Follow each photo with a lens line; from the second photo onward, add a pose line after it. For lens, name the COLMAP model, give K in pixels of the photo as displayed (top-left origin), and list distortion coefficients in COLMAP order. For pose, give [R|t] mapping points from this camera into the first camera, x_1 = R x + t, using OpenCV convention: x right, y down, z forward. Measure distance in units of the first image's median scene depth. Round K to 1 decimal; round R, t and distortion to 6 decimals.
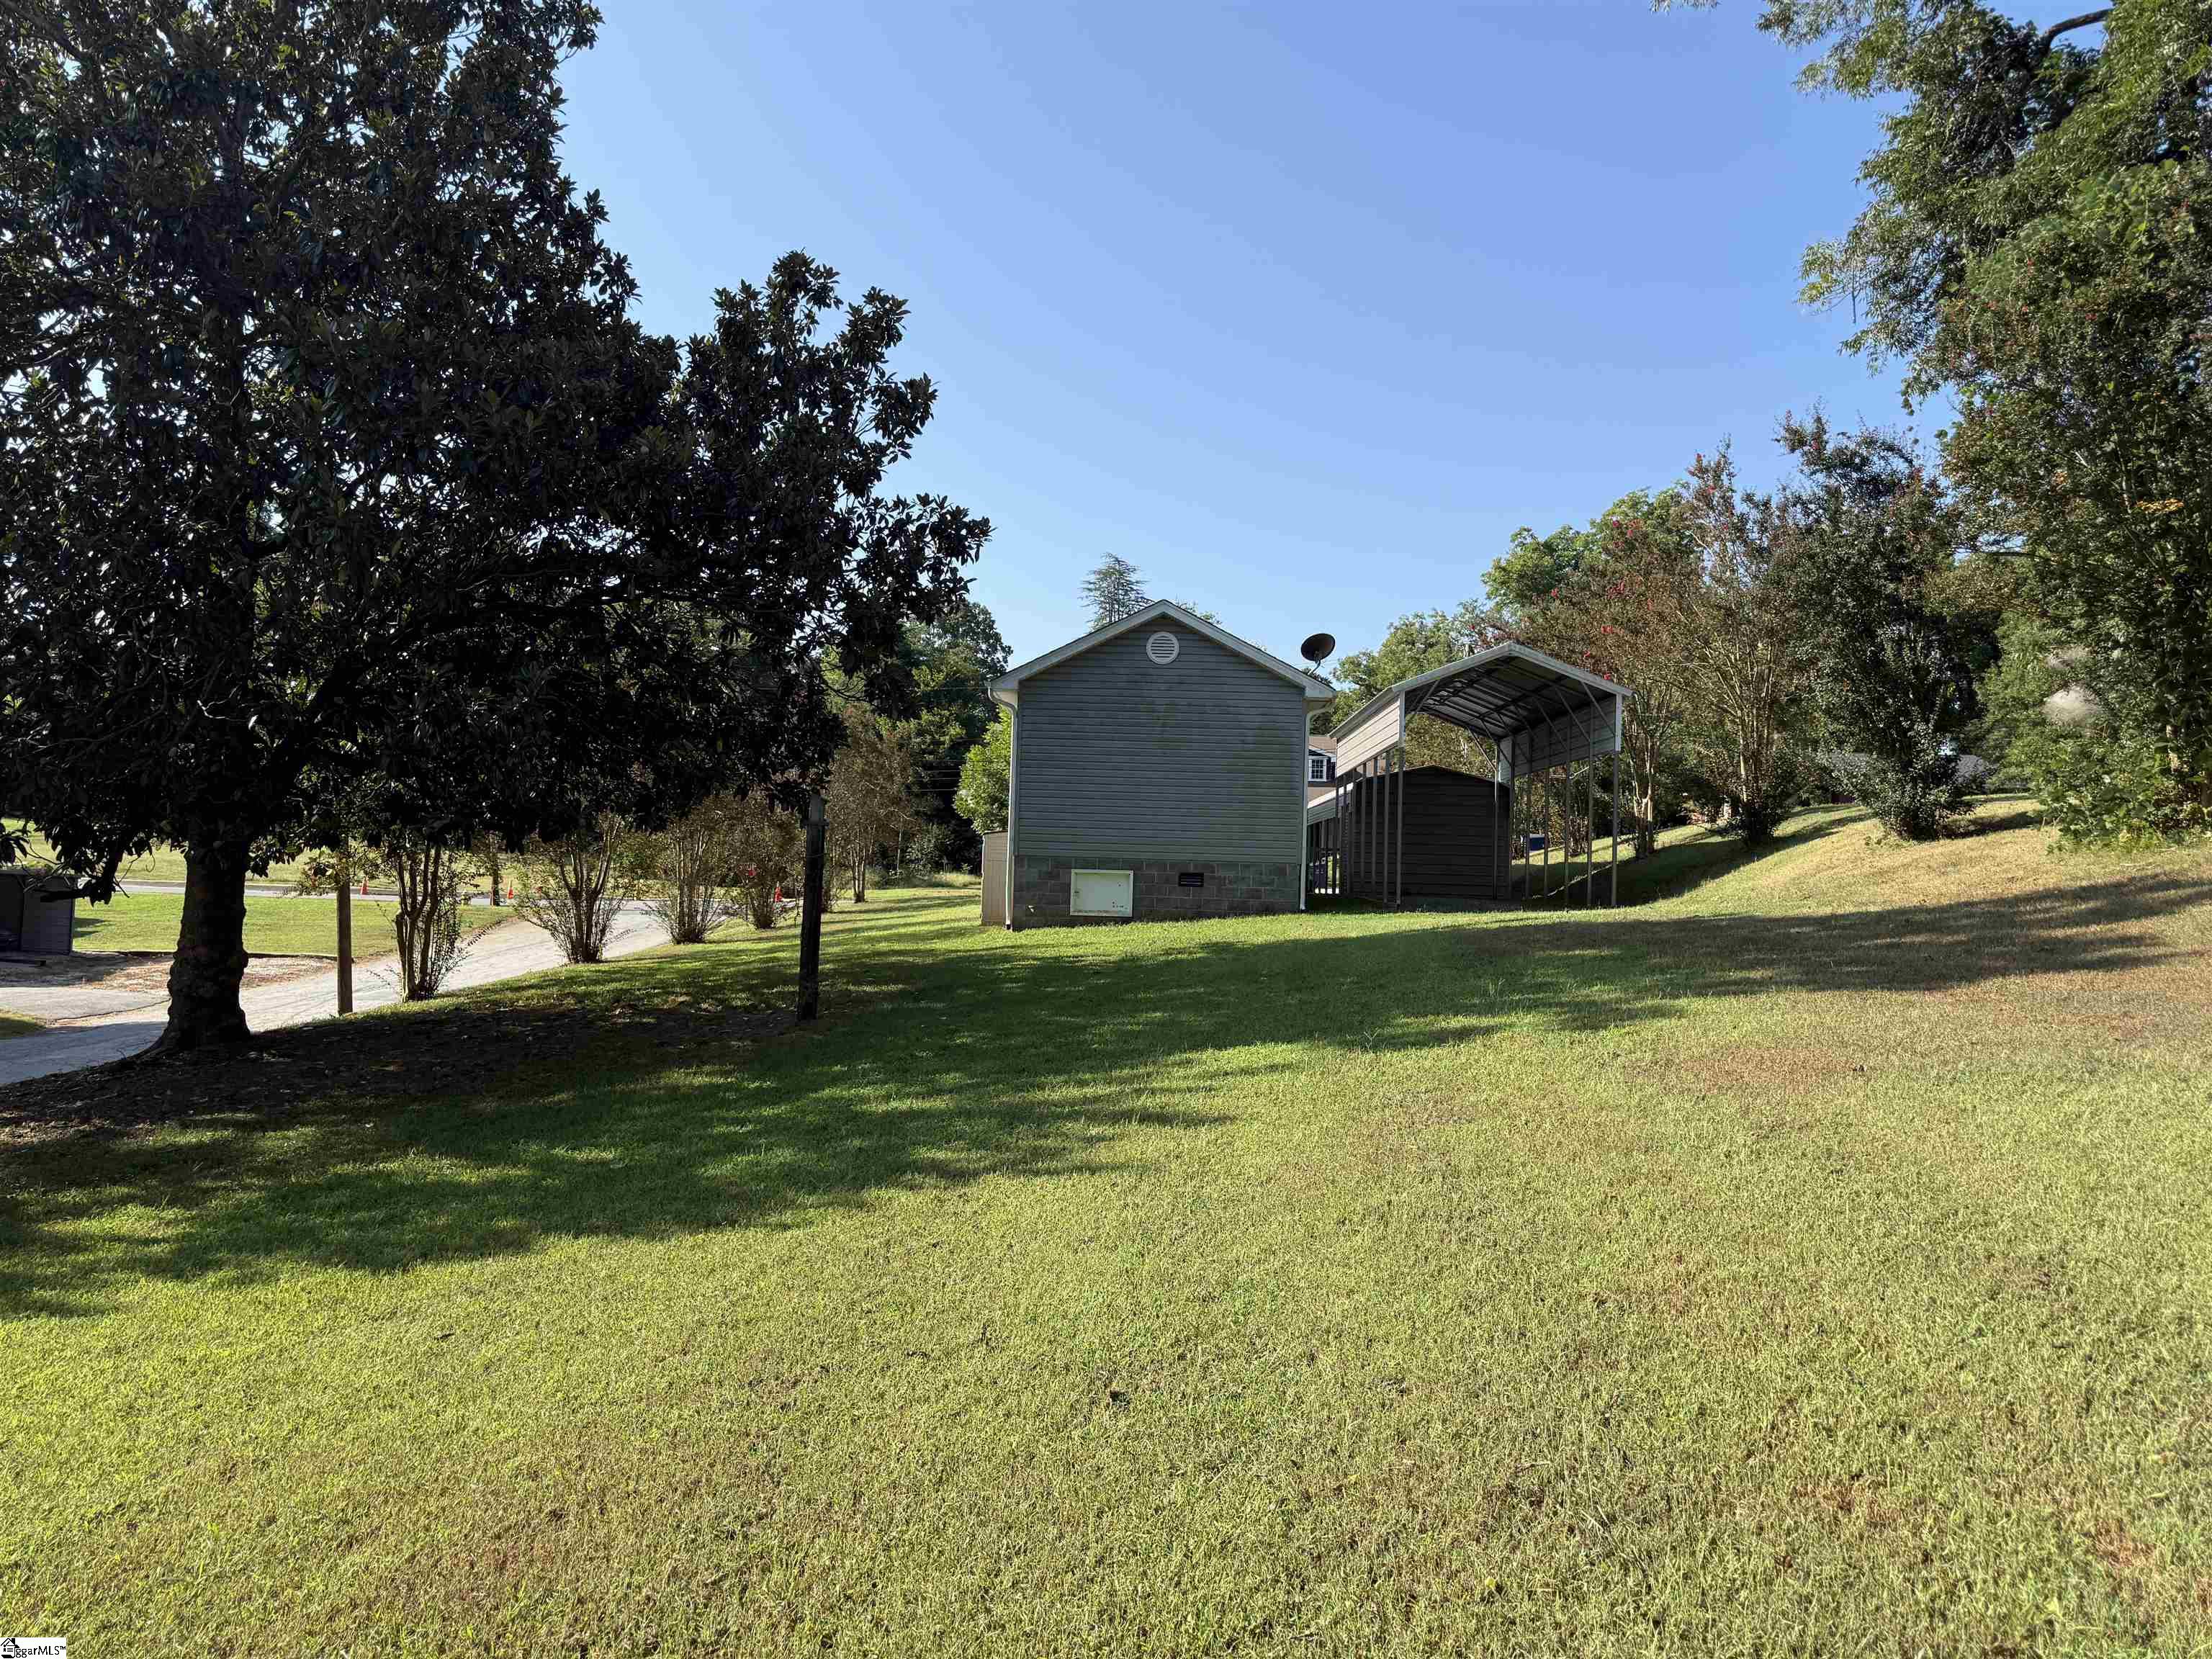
lens RADIAL K [[1544.3, 0, 1105.6], [0, 1544.3, 821.7], [0, 0, 1]] dist [-0.002678, -0.003034]
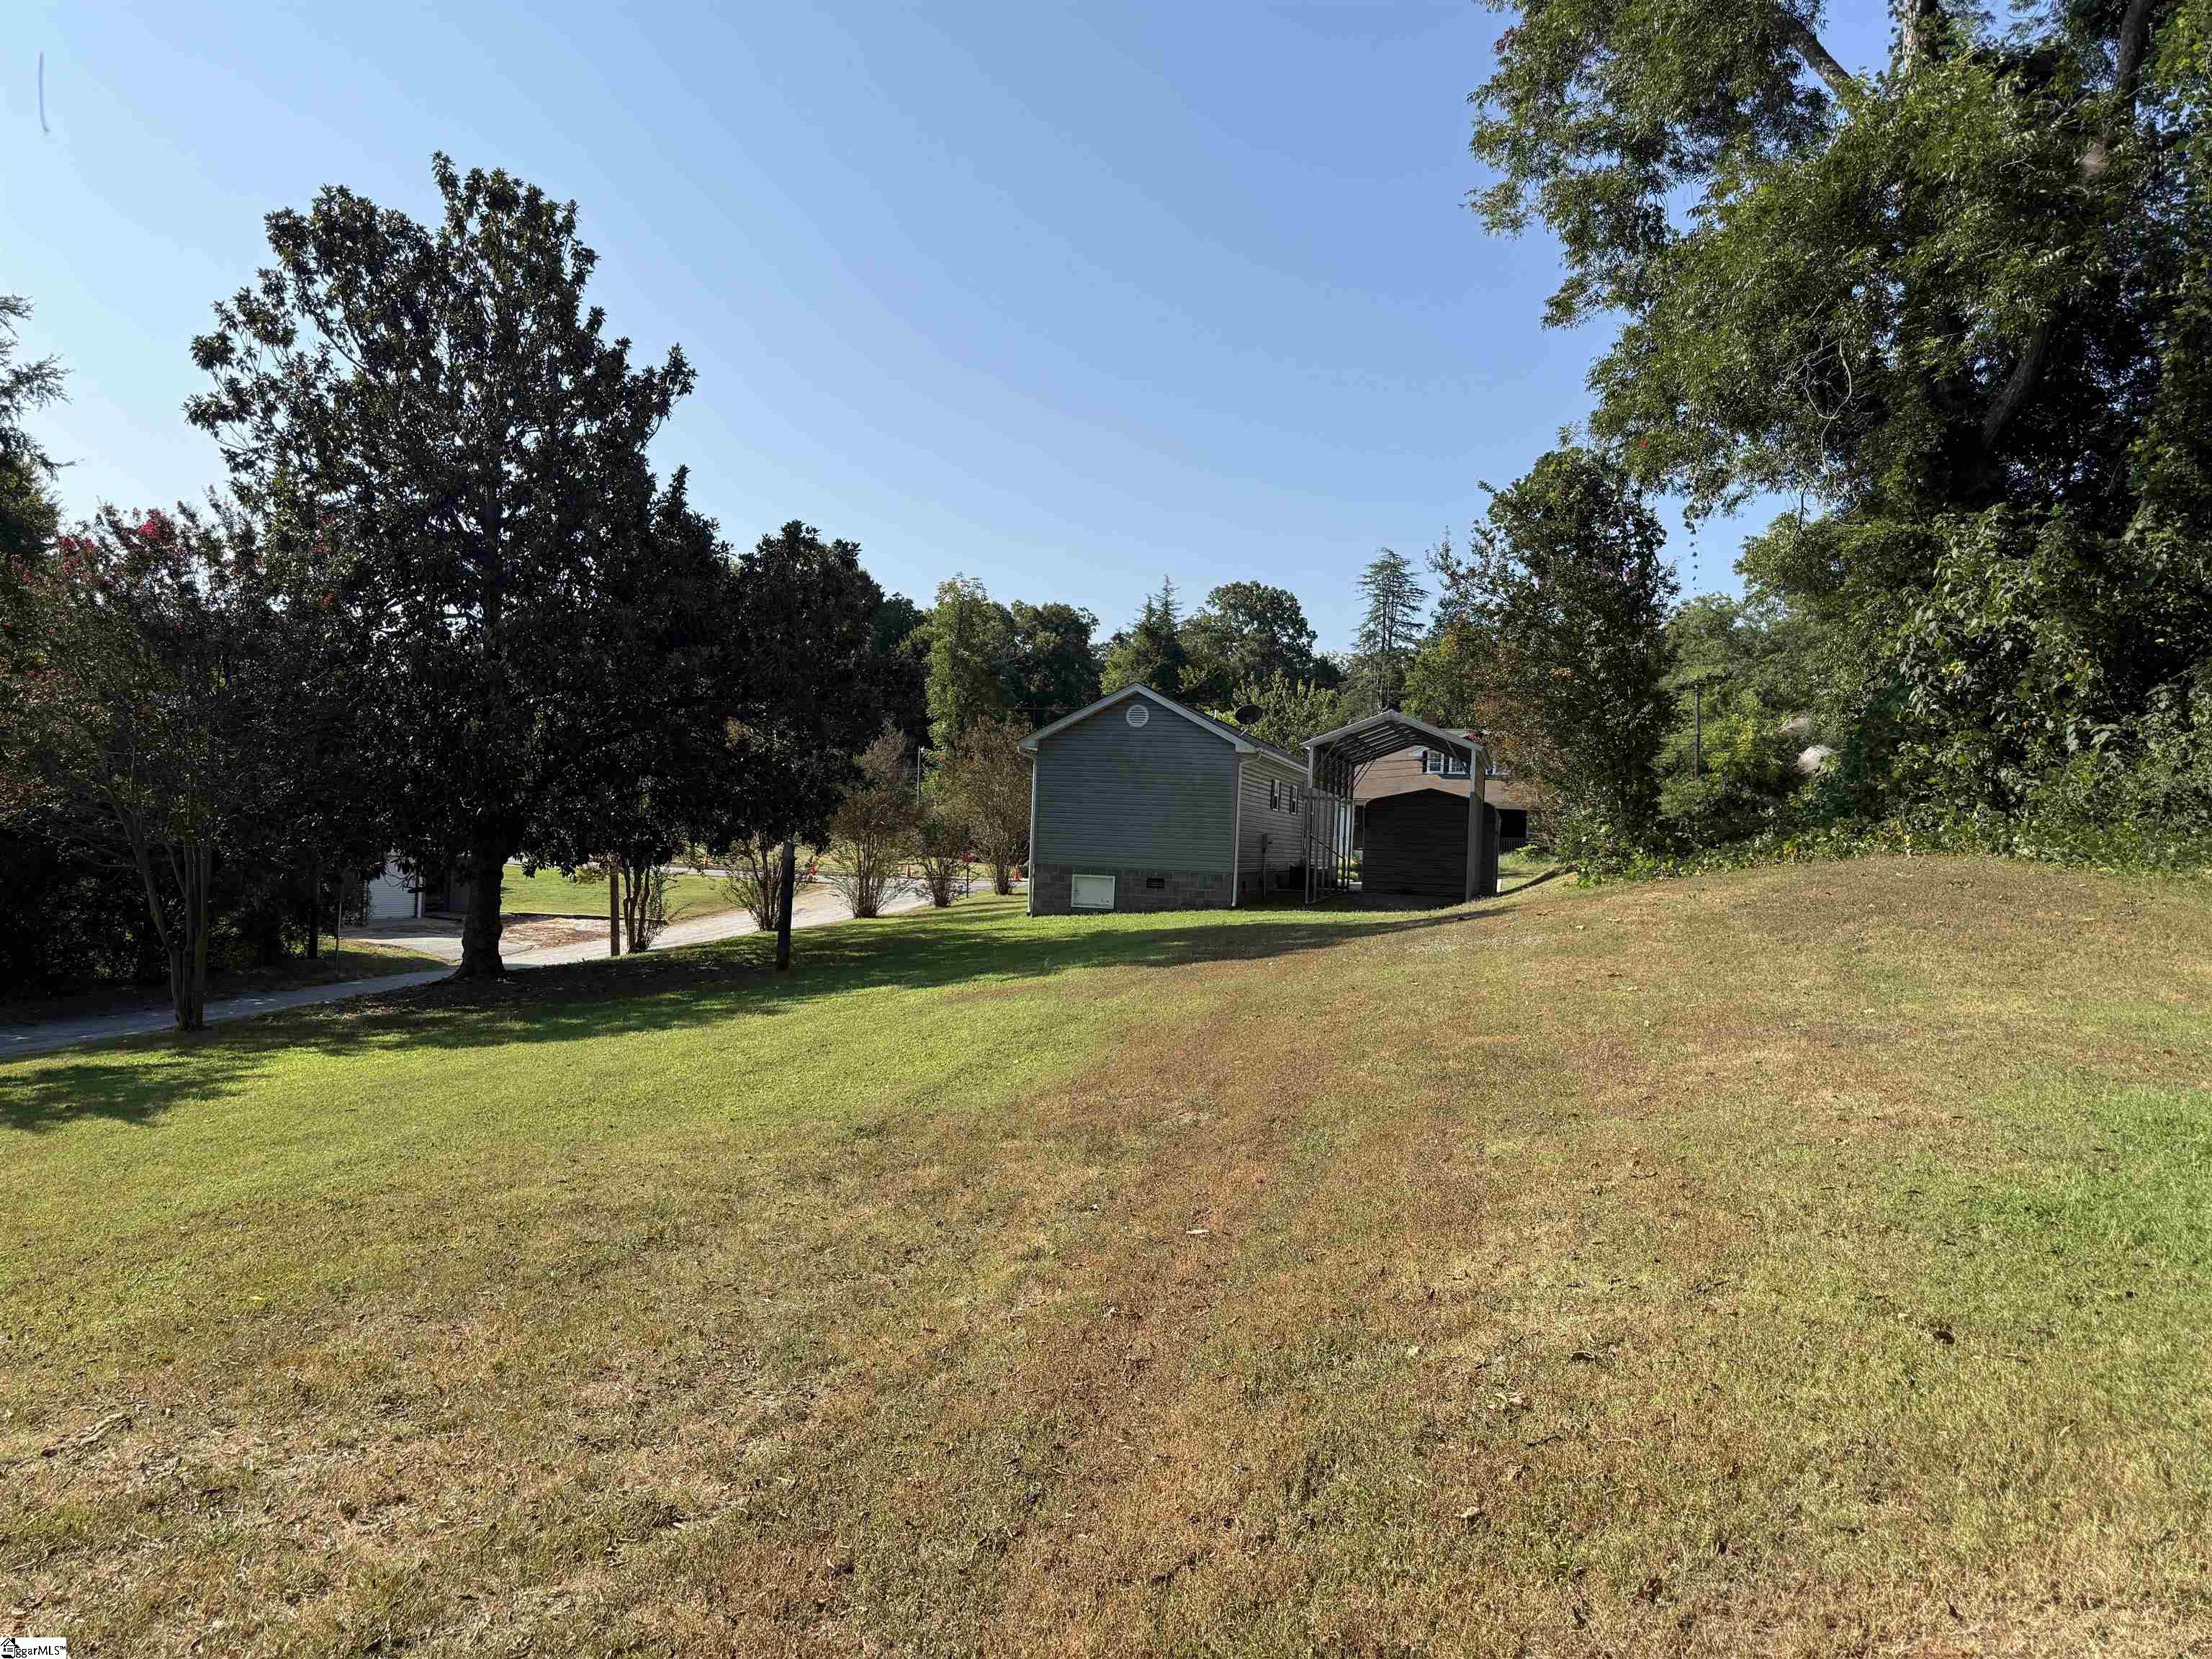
lens RADIAL K [[1544.3, 0, 1106.0], [0, 1544.3, 834.5], [0, 0, 1]] dist [-0.002678, -0.003034]
pose [[0.971996, 0.009113, -0.234819, 0.298521], [-0.002248, 0.999563, 0.029488, -0.041731], [0.234985, -0.028134, 0.971592, -0.320322]]
